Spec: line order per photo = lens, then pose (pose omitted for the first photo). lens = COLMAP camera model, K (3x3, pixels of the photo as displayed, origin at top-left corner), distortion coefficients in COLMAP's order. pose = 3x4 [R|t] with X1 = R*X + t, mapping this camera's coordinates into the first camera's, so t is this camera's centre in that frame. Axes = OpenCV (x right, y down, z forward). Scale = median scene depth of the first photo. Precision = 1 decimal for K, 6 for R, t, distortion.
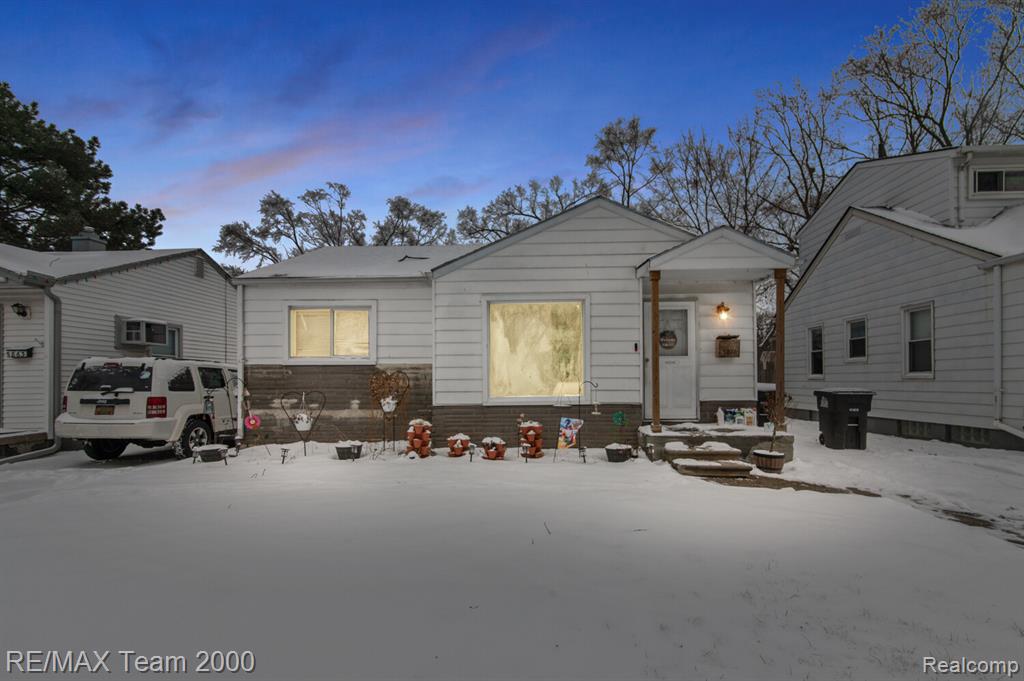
lens RADIAL K [[477.1, 0, 515.4], [0, 477.1, 383.6], [0, 0, 1]] dist [-0.004991, 0.000961]
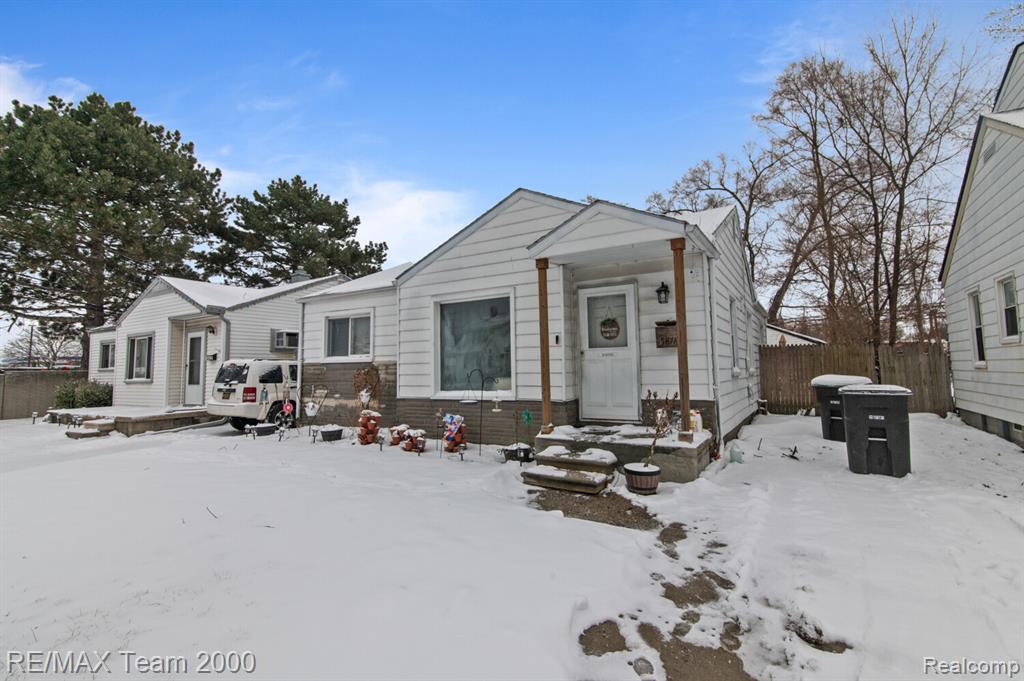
lens RADIAL K [[475.3, 0, 509.8], [0, 475.3, 330.3], [0, 0, 1]] dist [-0.012940, -0.000274]
pose [[0.869238, -0.047730, -0.492085, 0.603754], [0.005139, 0.996147, -0.087543, -0.013487], [0.494368, 0.073567, 0.866134, 0.146235]]
